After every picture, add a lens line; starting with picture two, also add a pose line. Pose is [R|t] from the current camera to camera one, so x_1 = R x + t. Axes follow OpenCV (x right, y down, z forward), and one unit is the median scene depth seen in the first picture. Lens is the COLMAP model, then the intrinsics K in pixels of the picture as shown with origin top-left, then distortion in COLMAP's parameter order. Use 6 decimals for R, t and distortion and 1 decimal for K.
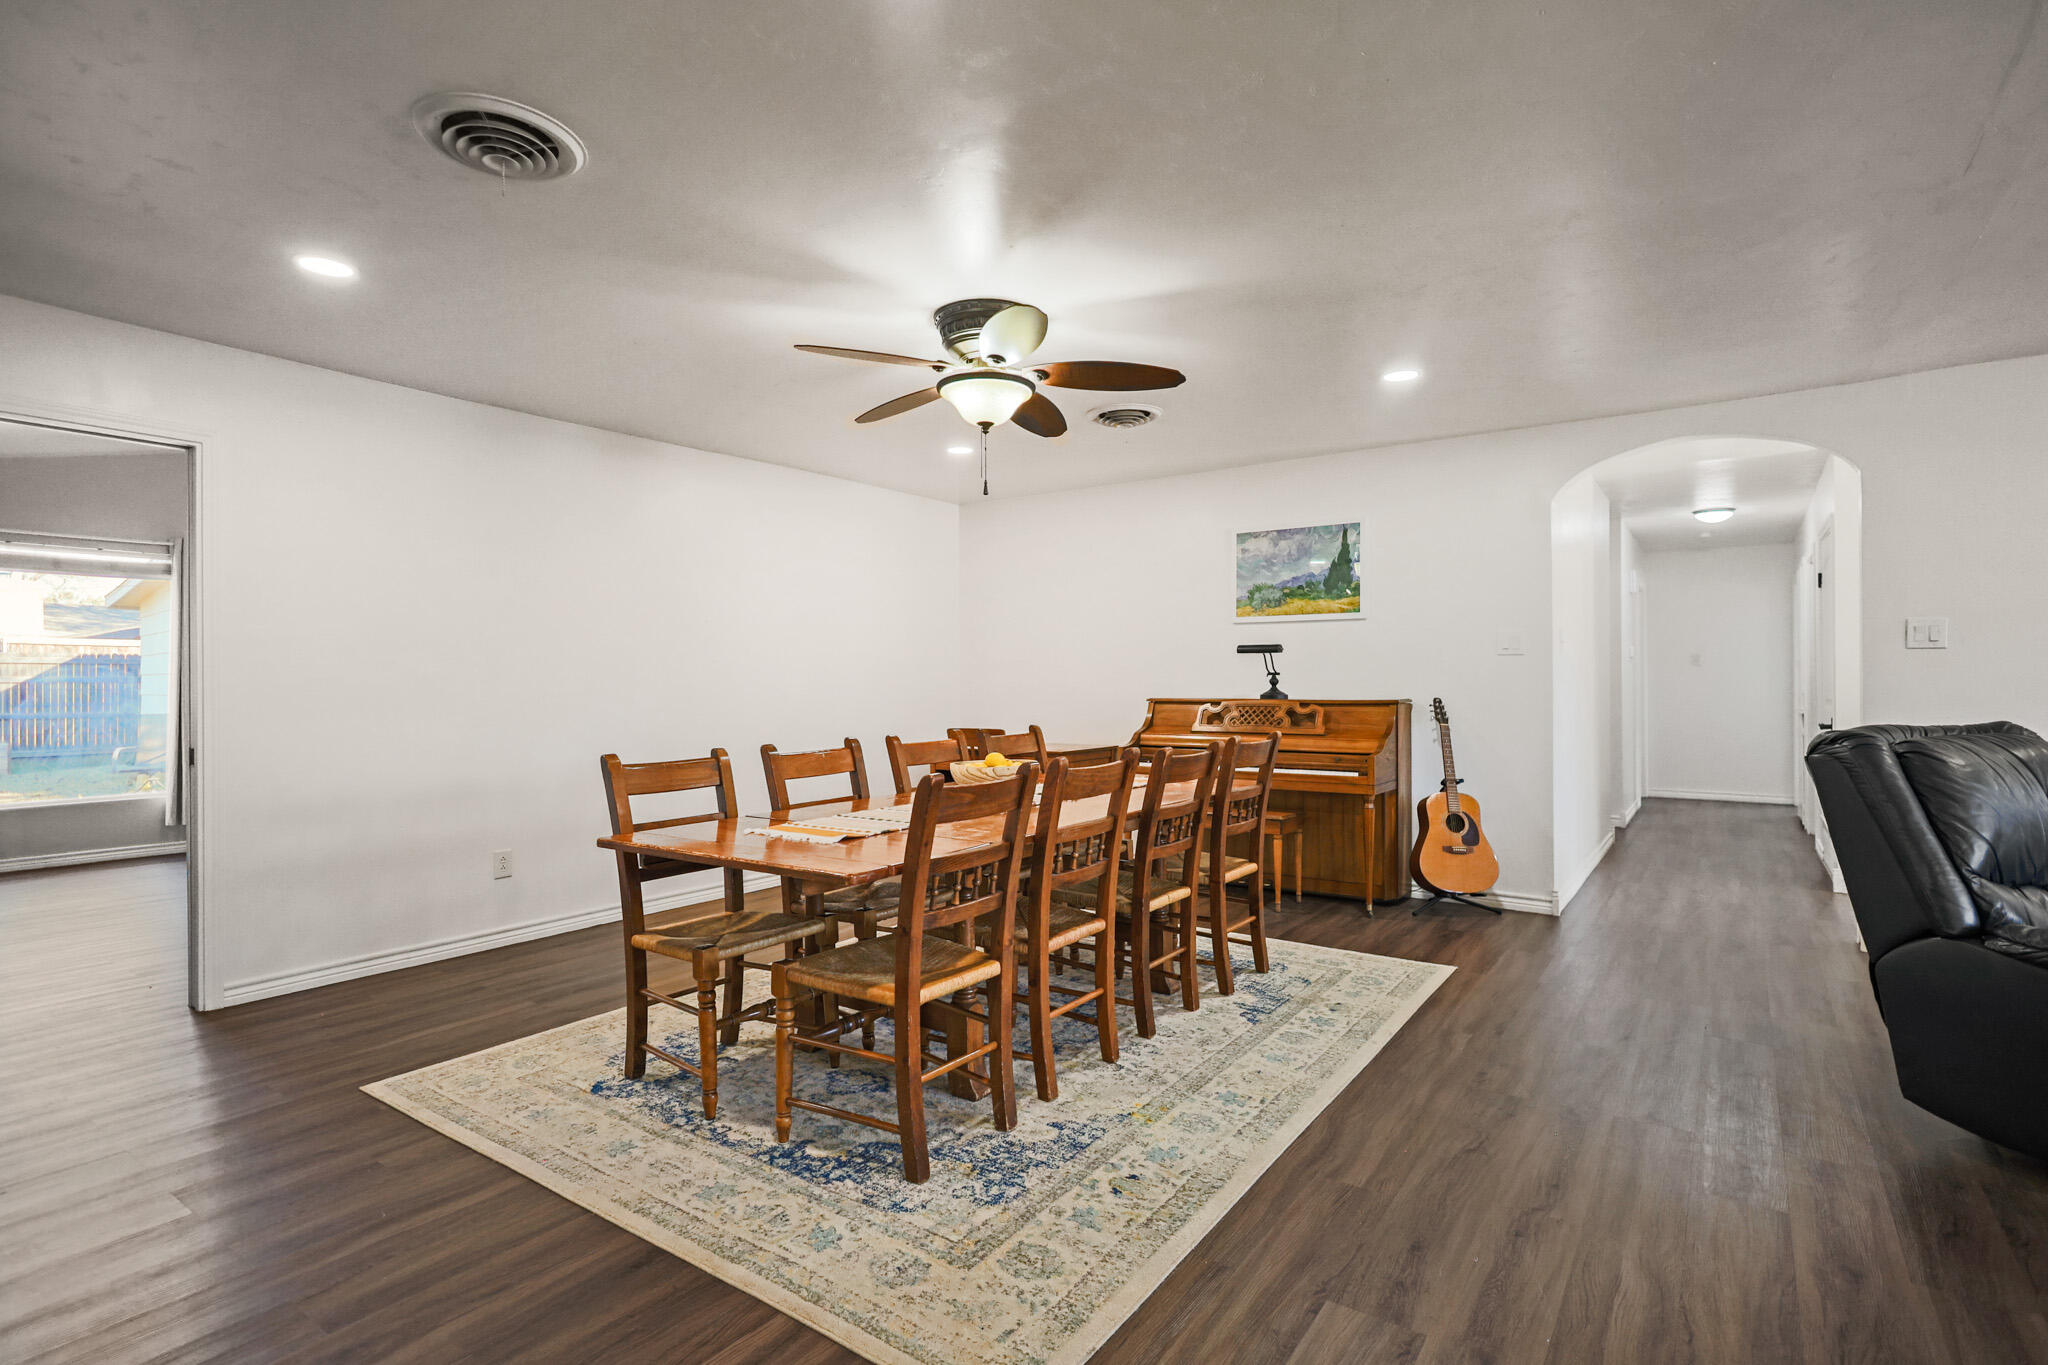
lens RADIAL K [[1010.7, 0, 1023.4], [0, 1010.7, 685.9], [0, 0, 1]] dist [0.000741, 0.000788]
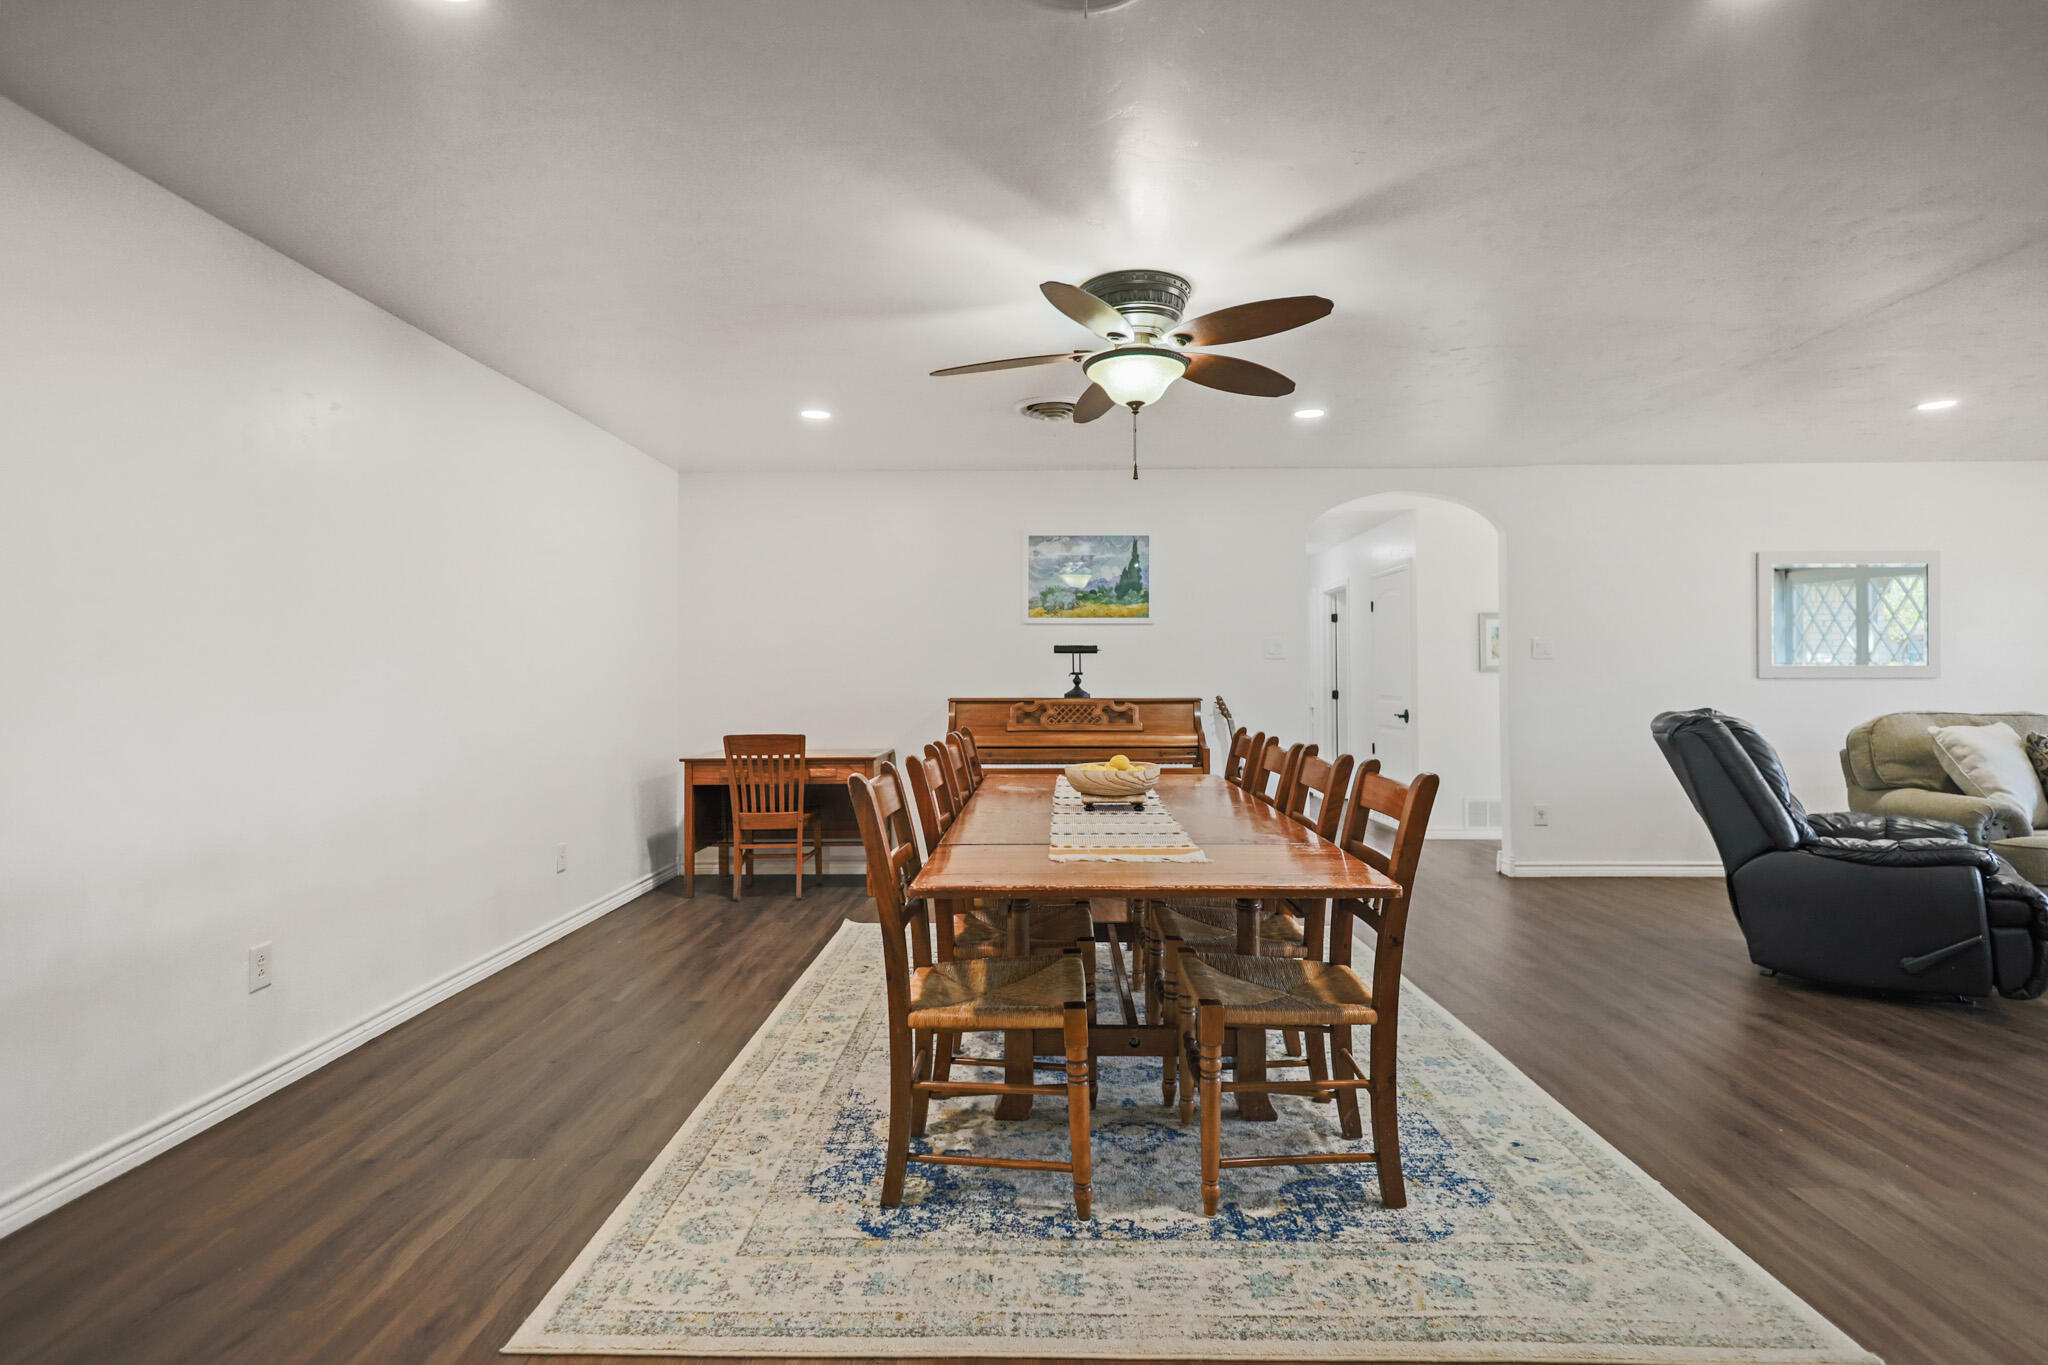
lens RADIAL K [[1010.7, 0, 1040.6], [0, 1010.7, 676.2], [0, 0, 1]] dist [0.000741, 0.000788]
pose [[0.825105, 0.007128, 0.564935, -0.389781], [-0.001237, 0.999941, -0.010810, 0.001998], [-0.564978, 0.008220, 0.825065, 0.170998]]
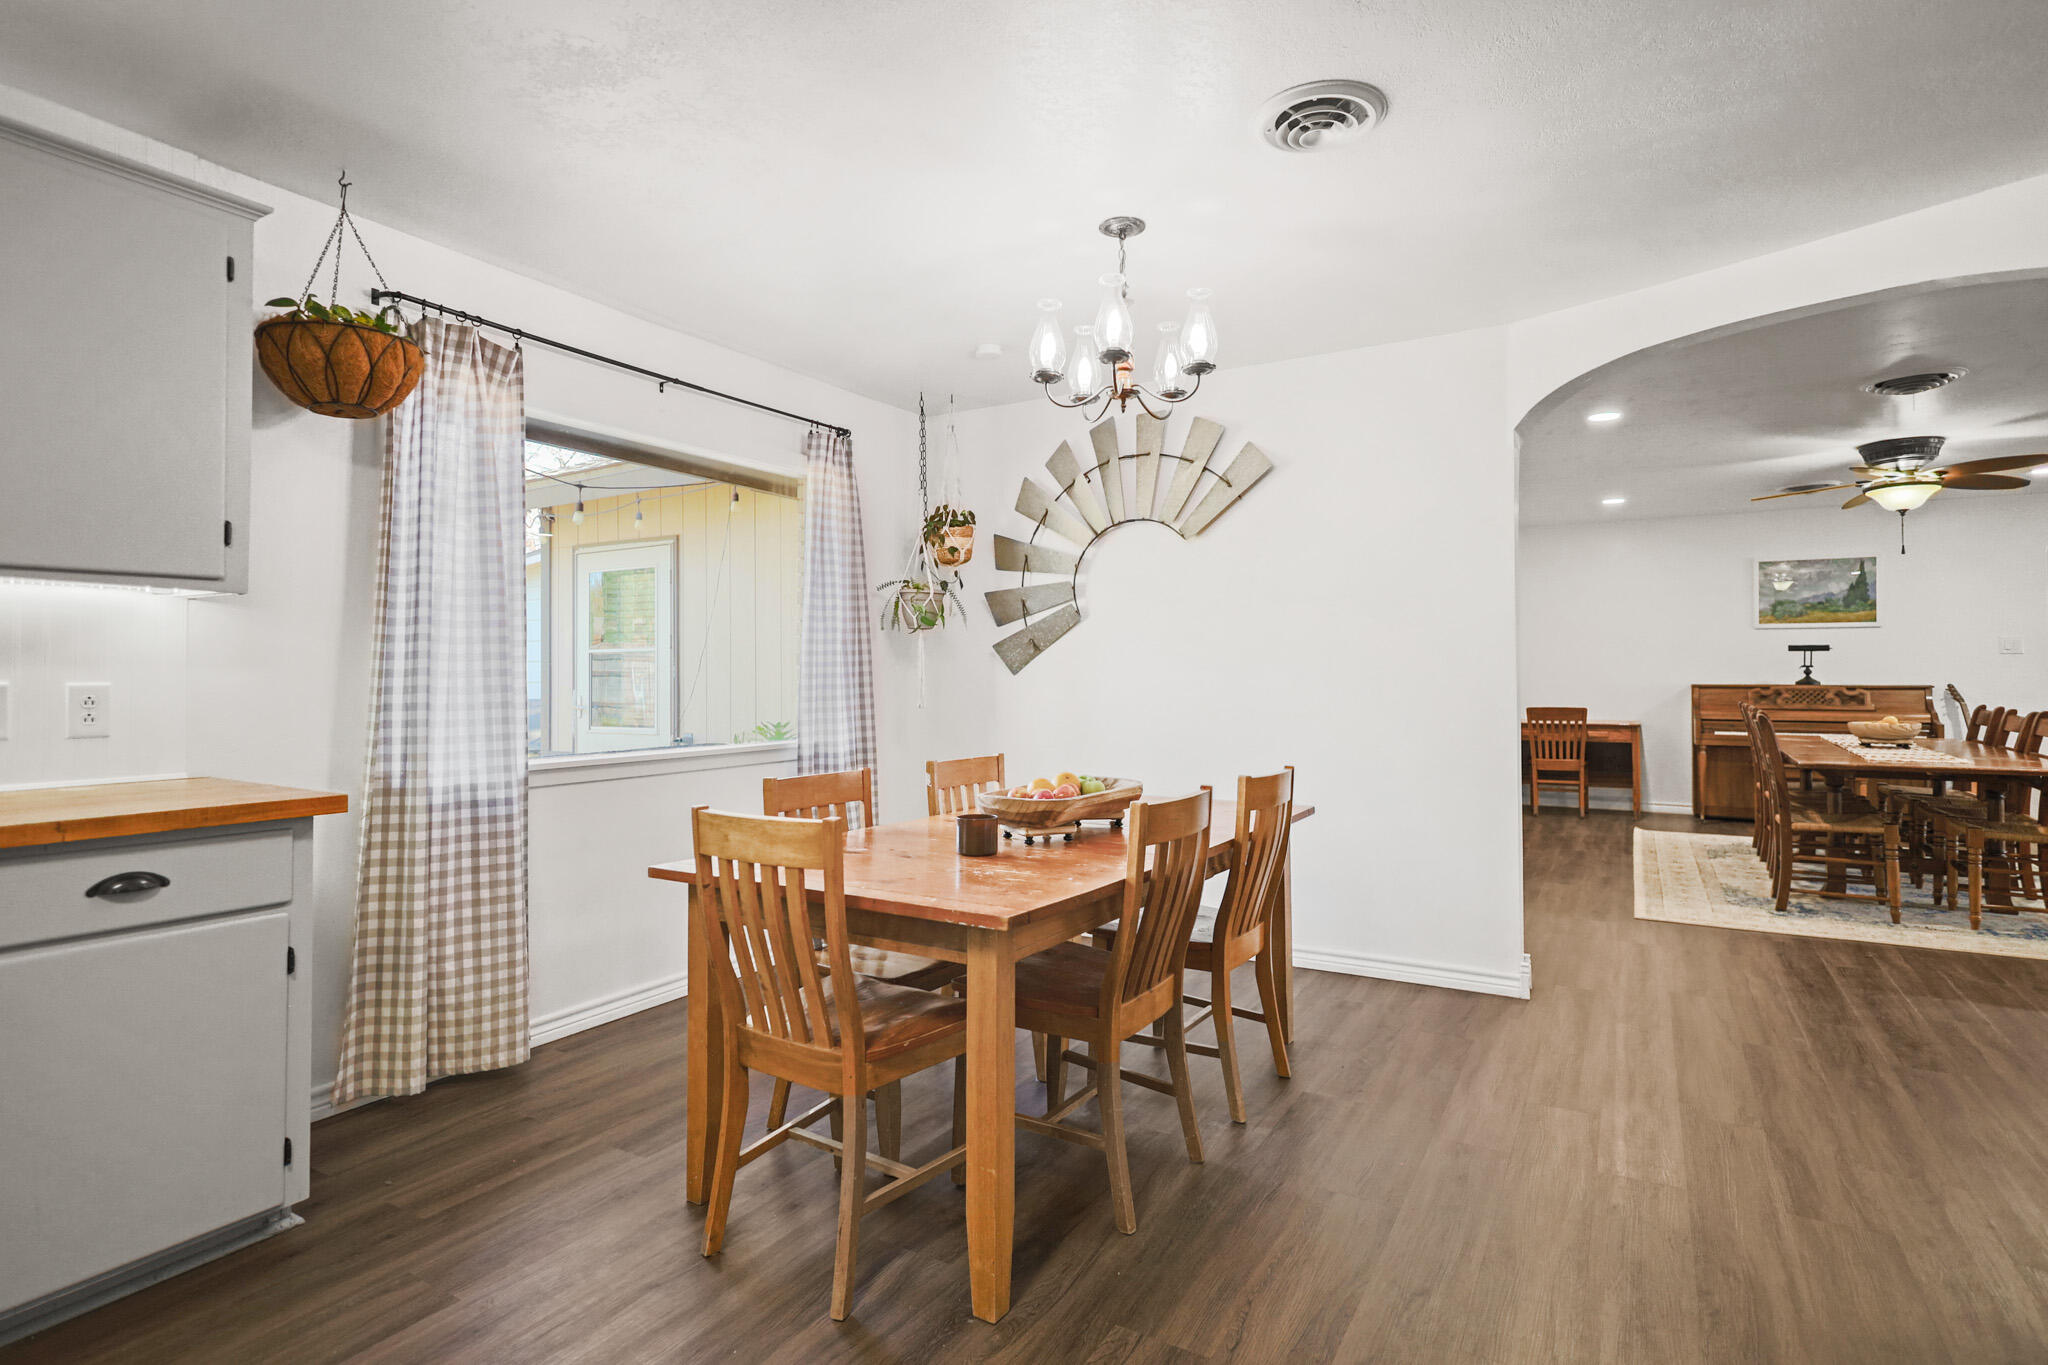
lens RADIAL K [[1010.7, 0, 1040.9], [0, 1010.7, 664.0], [0, 0, 1]] dist [0.000741, 0.000788]
pose [[0.997819, 0.003519, 0.065912, -0.920115], [-0.002792, 0.999934, -0.011109, 0.002903], [-0.065946, 0.010901, 0.997764, -0.309632]]
